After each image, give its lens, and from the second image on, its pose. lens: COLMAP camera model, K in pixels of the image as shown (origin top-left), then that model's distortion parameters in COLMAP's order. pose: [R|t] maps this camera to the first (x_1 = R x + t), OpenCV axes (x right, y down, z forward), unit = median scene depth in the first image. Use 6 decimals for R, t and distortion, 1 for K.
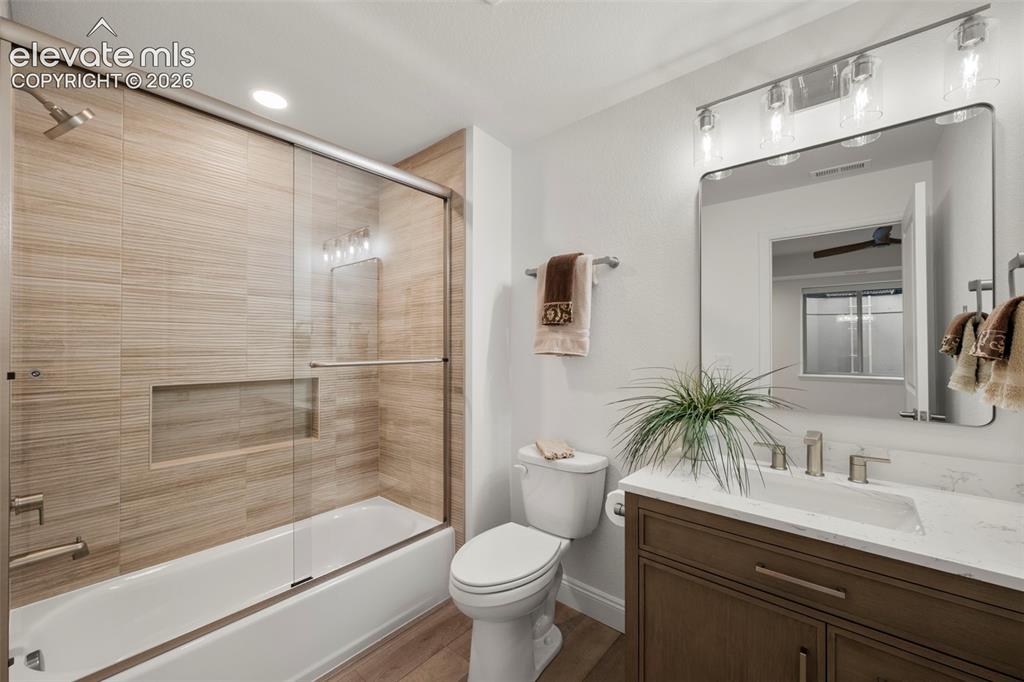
lens RADIAL K [[413.5, 0, 513.0], [0, 413.5, 344.9], [0, 0, 1]] dist [-0.001233, -0.000260]
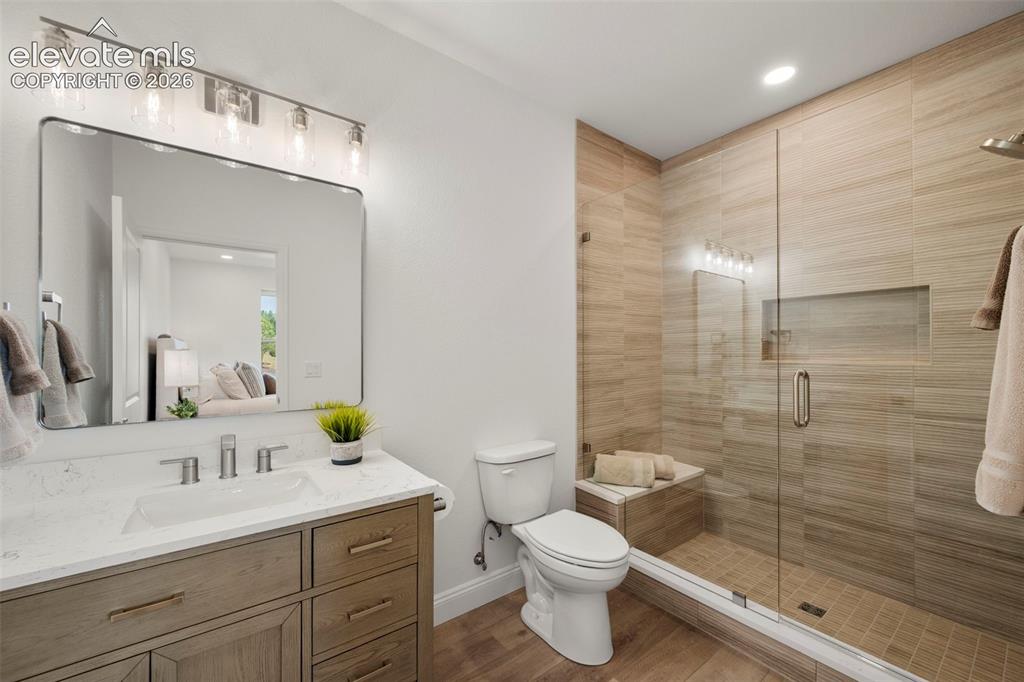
lens RADIAL K [[406.0, 0, 512.0], [0, 406.0, 348.9], [0, 0, 1]] dist [-0.000058, -0.000071]
pose [[0.226921, 0.003324, 0.973908, -0.096408], [0.001134, 0.999993, -0.003677, -0.000575], [-0.973913, 0.001939, 0.226915, 0.082762]]
